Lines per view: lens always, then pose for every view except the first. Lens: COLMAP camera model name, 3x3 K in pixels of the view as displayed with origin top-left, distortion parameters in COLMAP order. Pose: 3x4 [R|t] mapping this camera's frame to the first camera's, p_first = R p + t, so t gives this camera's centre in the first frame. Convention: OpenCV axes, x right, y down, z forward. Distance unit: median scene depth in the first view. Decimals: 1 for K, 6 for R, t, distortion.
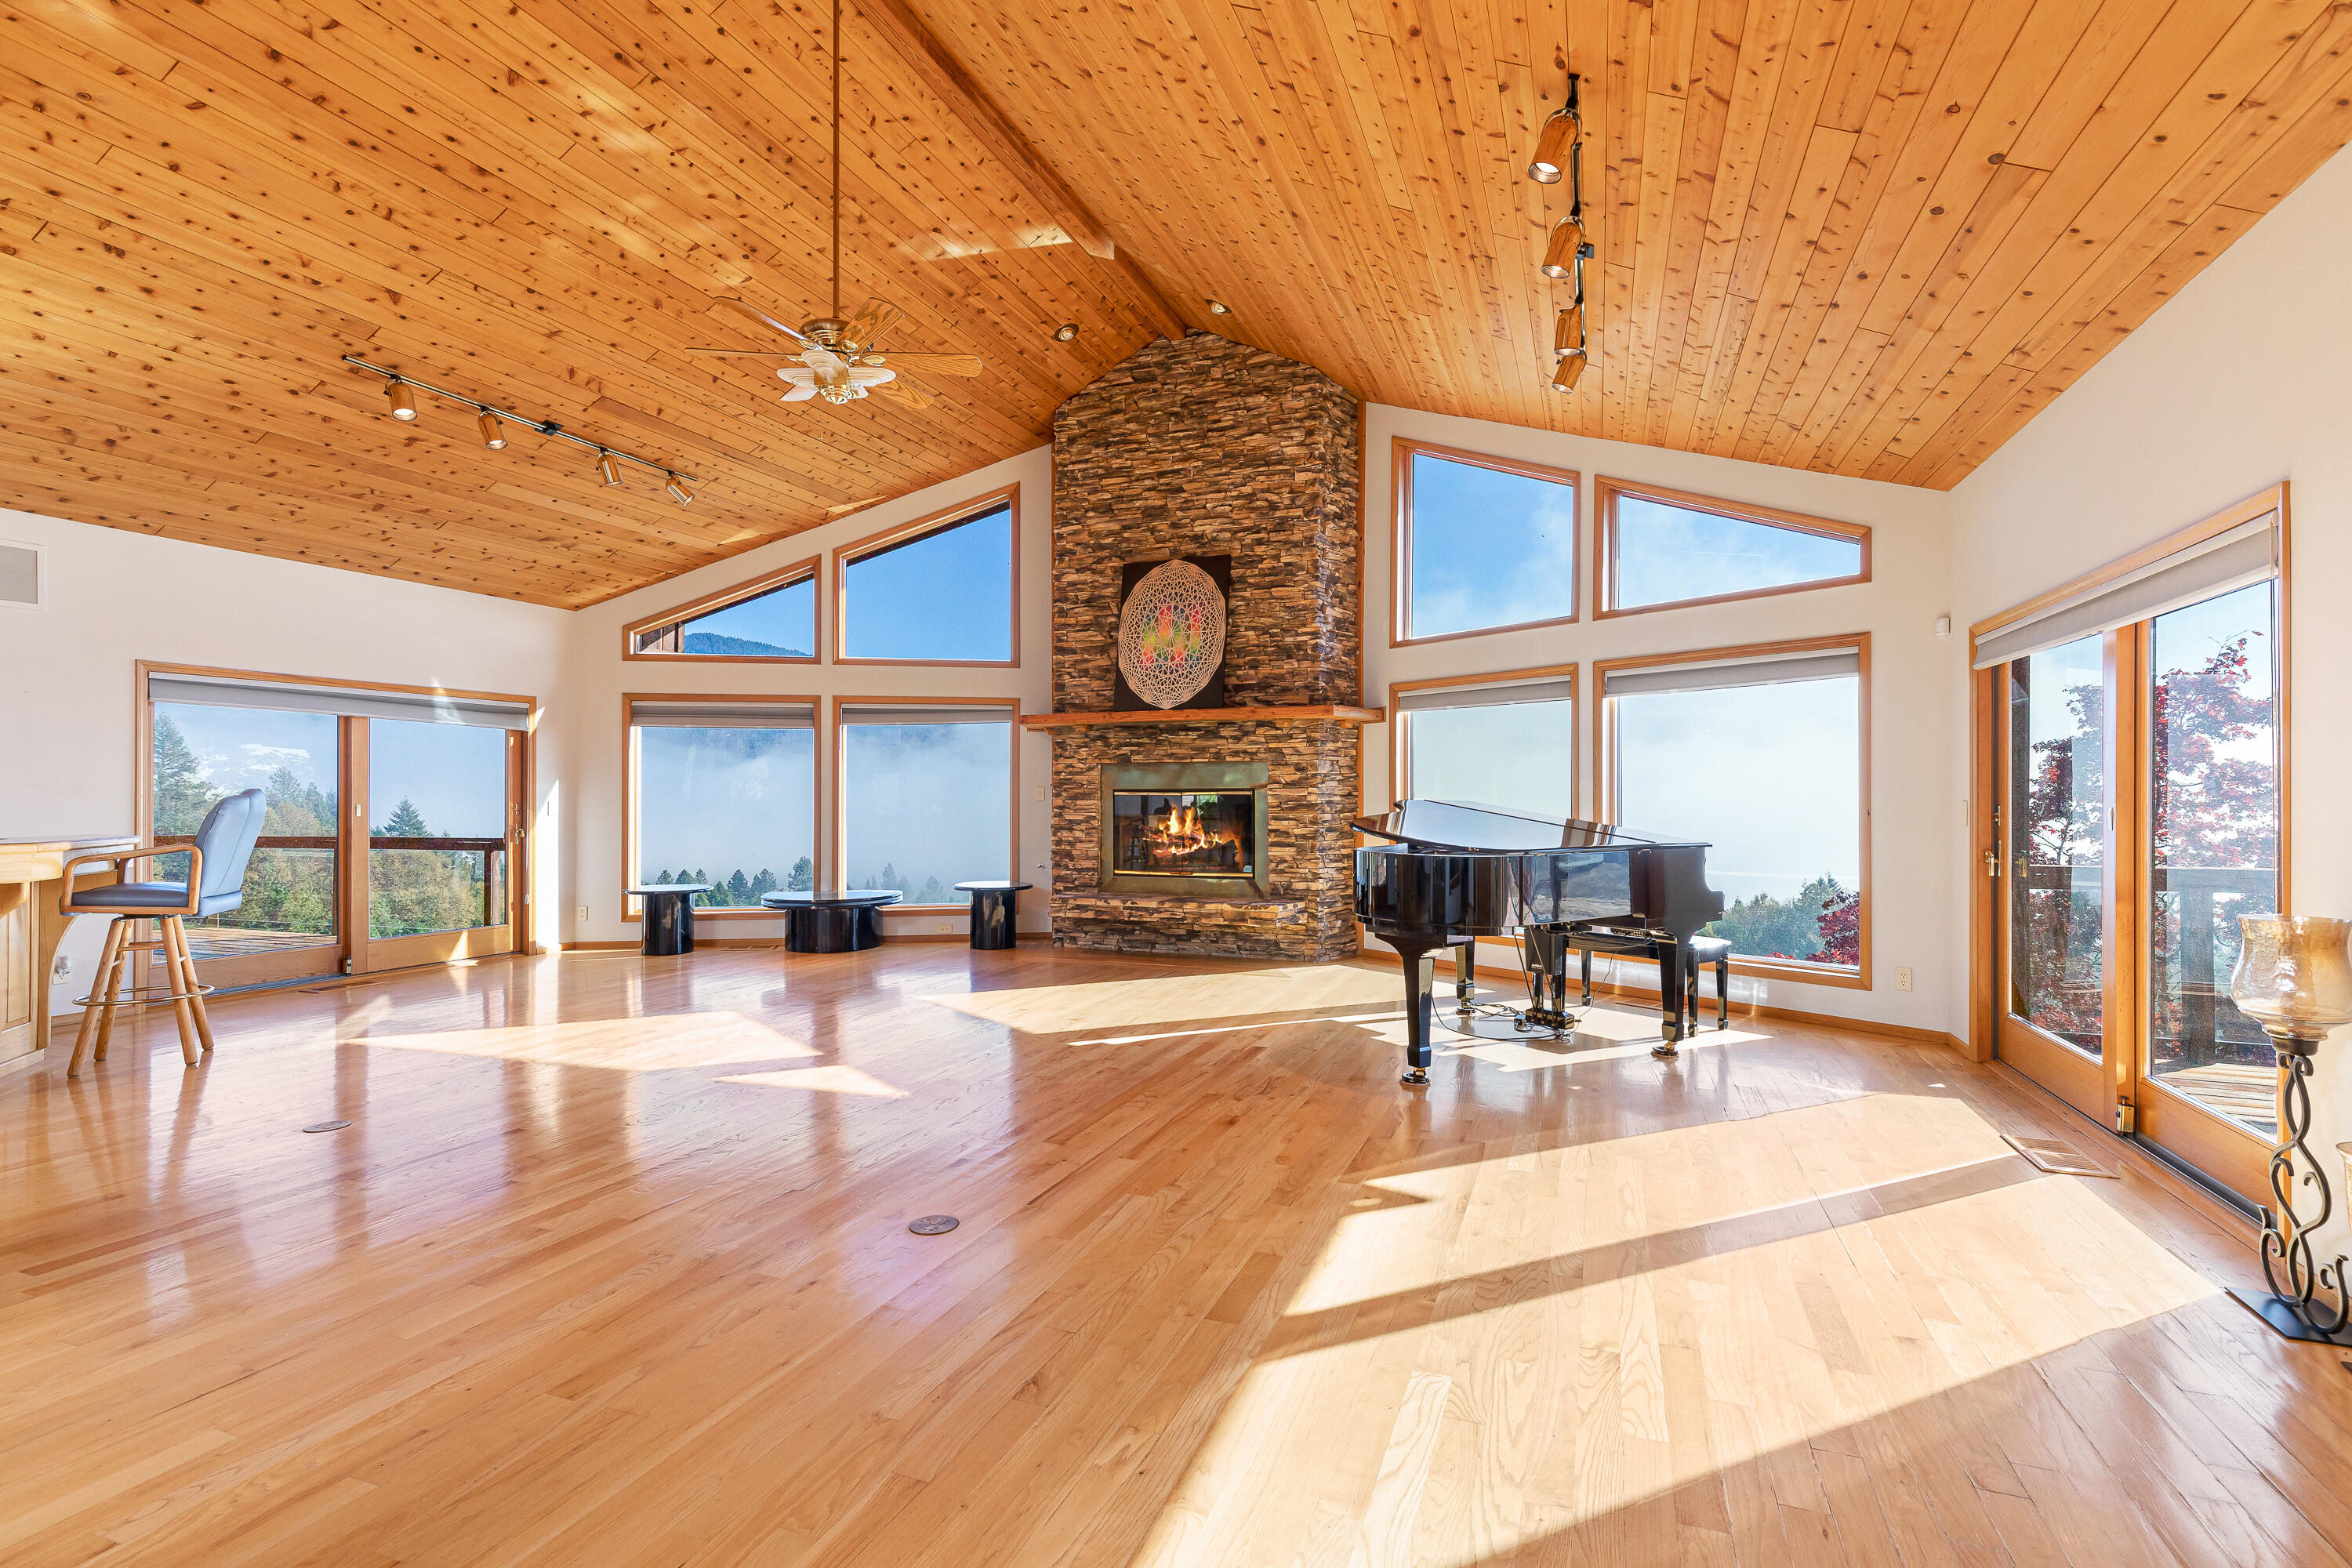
lens RADIAL K [[1095.3, 0, 1181.6], [0, 1095.3, 779.0], [0, 0, 1]] dist [0.002153, -0.000556]
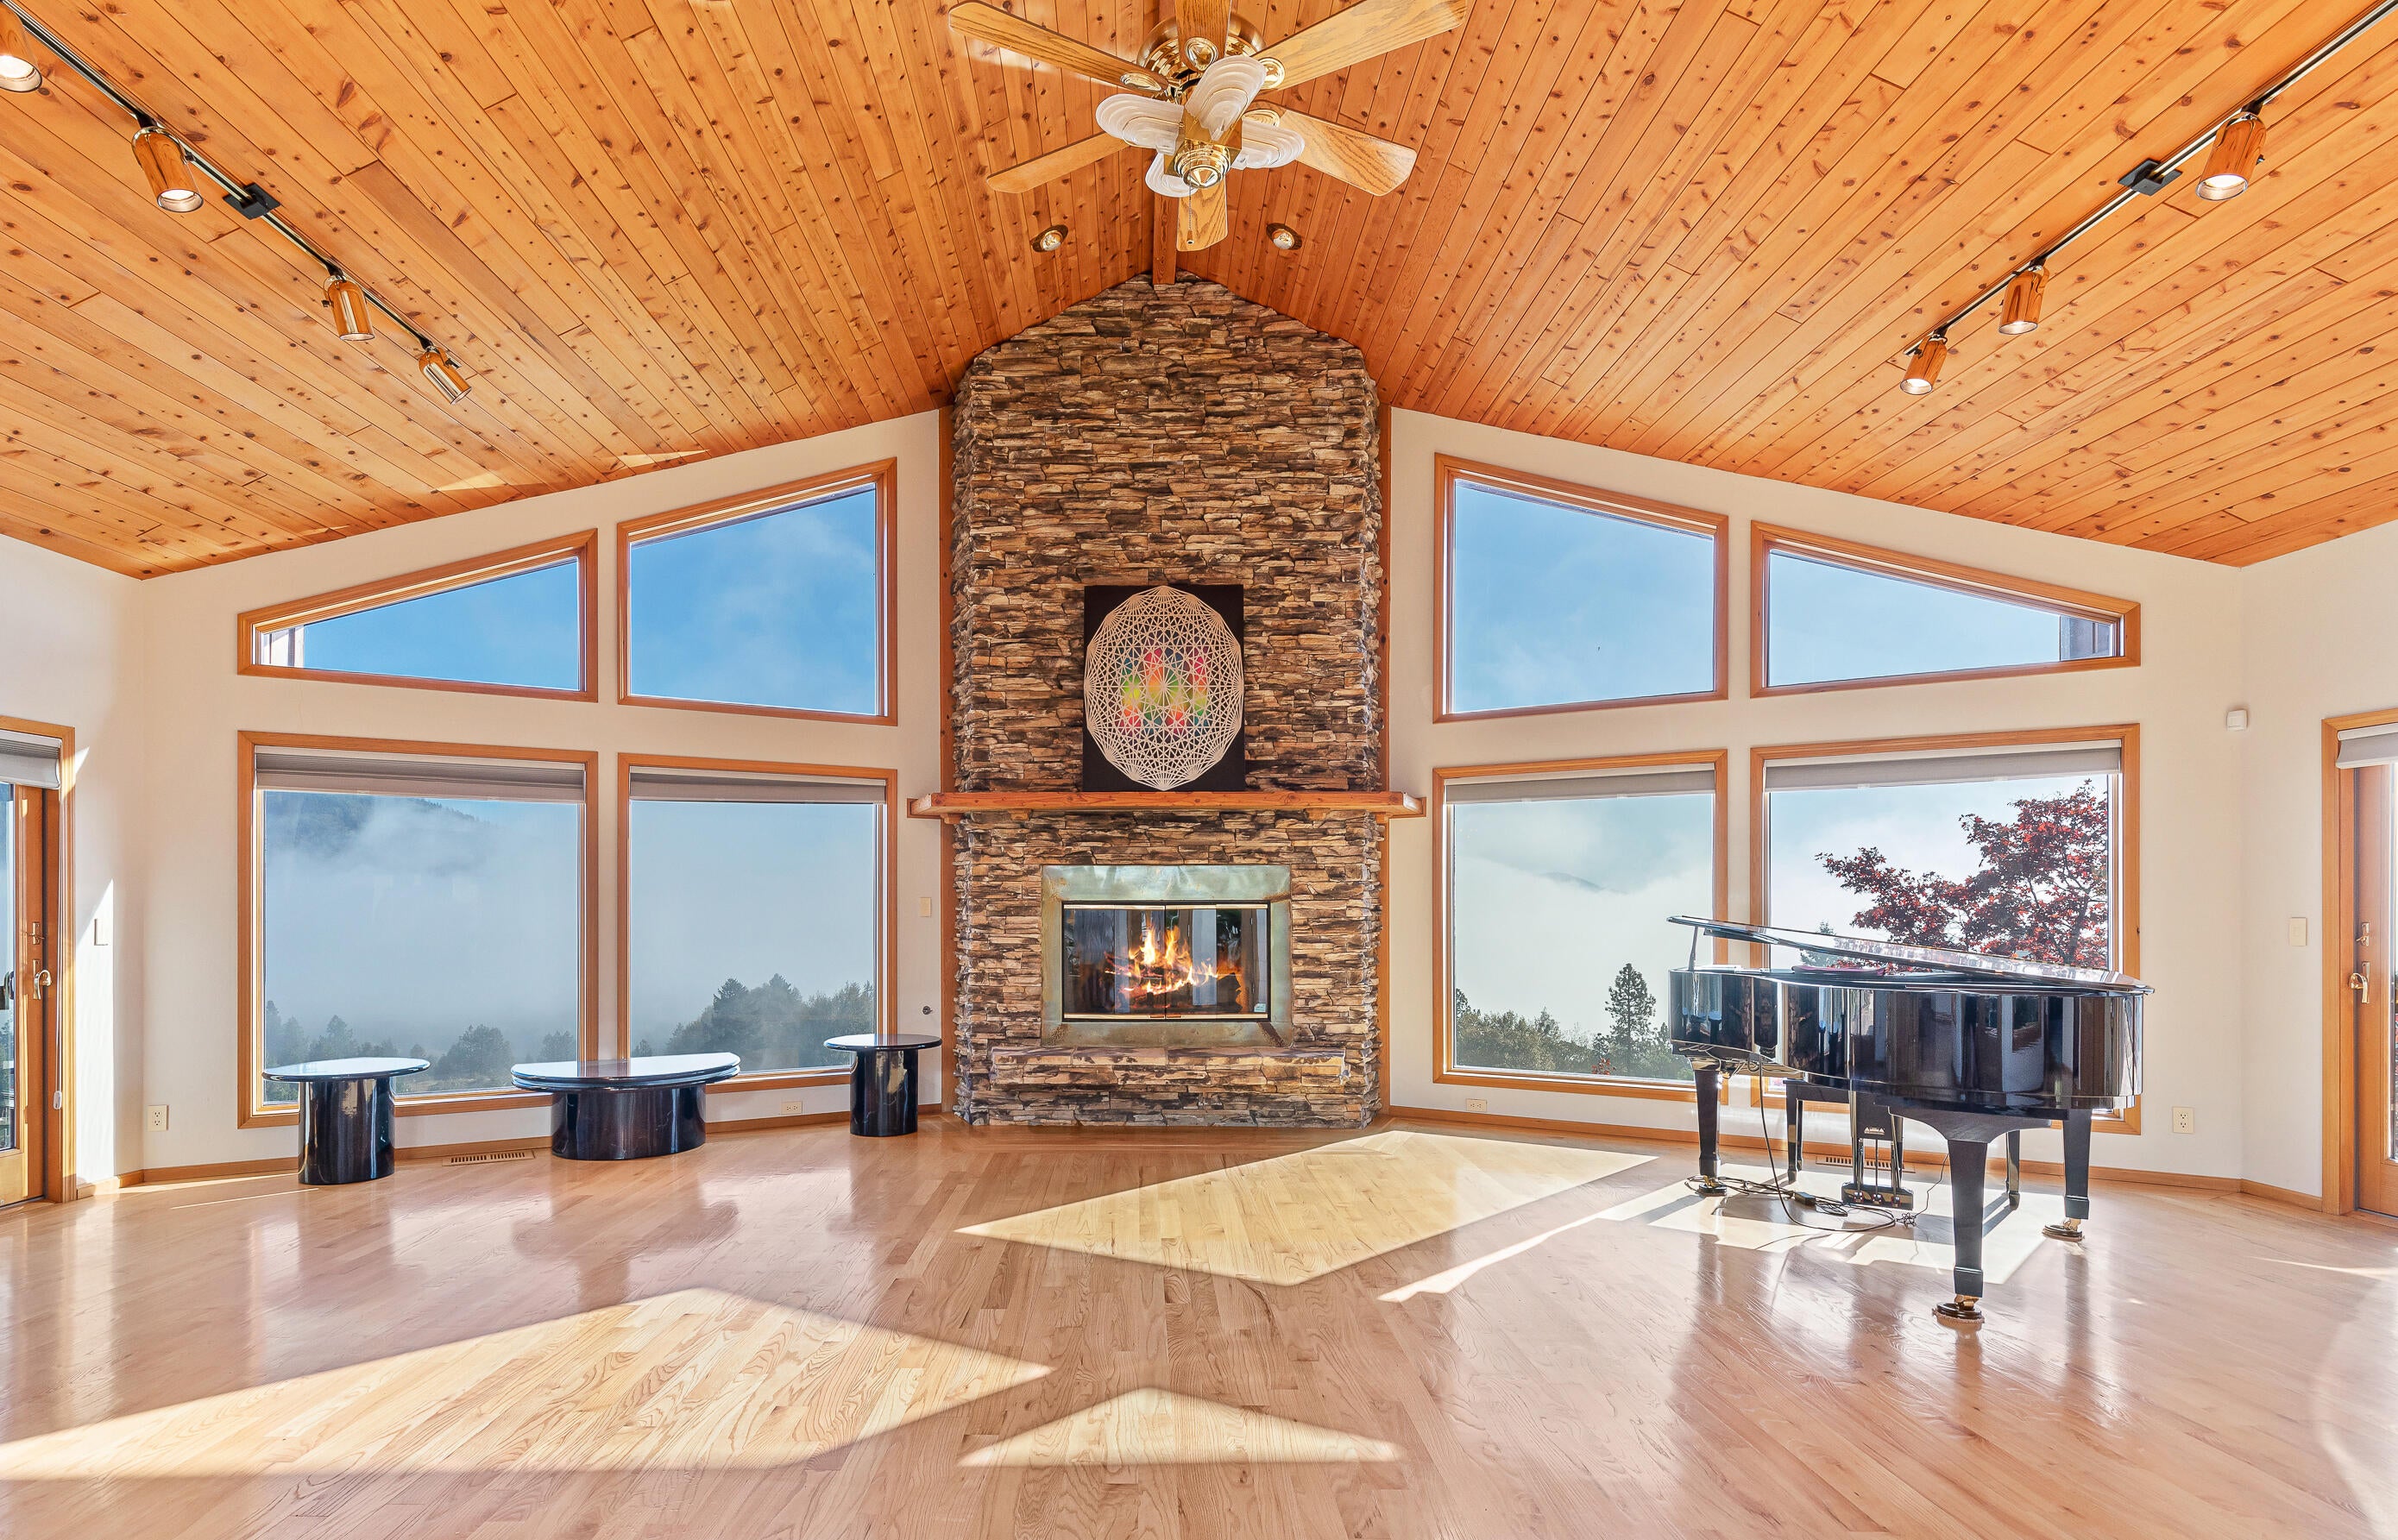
lens RADIAL K [[1240.7, 0, 1199.1], [0, 1240.7, 899.8], [0, 0, 1]] dist [0.004433, -0.000103]
pose [[0.937658, 0.003951, 0.347536, -0.271165], [-0.006904, 0.999950, 0.007258, 0.002221], [-0.347490, -0.009205, 0.937638, 0.217569]]
